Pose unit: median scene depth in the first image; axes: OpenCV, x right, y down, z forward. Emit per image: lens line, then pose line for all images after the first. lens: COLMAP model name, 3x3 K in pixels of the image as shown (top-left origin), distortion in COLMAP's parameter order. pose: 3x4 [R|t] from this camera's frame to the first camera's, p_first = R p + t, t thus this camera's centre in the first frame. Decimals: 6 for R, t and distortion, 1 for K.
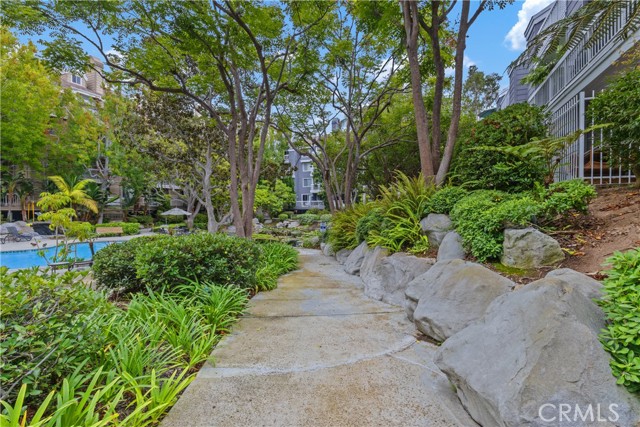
lens RADIAL K [[306.1, 0, 320.1], [0, 306.1, 218.8], [0, 0, 1]] dist [0.001780, 0.000150]
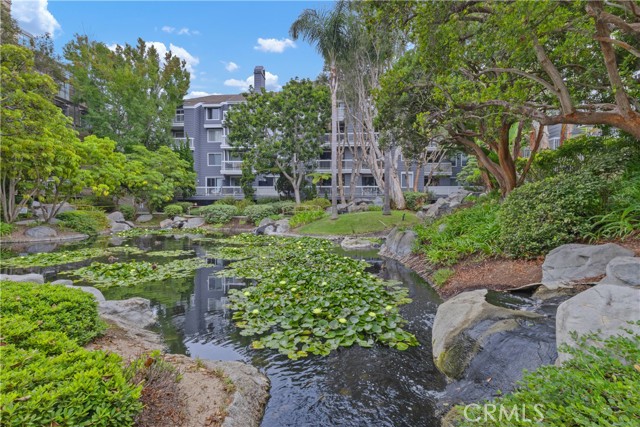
lens RADIAL K [[306.1, 0, 319.5], [0, 306.1, 215.7], [0, 0, 1]] dist [0.001780, 0.000150]
pose [[0.949186, 0.005918, 0.314661, -0.041762], [-0.003499, 0.999960, -0.008253, 0.008266], [-0.314697, 0.006733, 0.949168, 0.372143]]
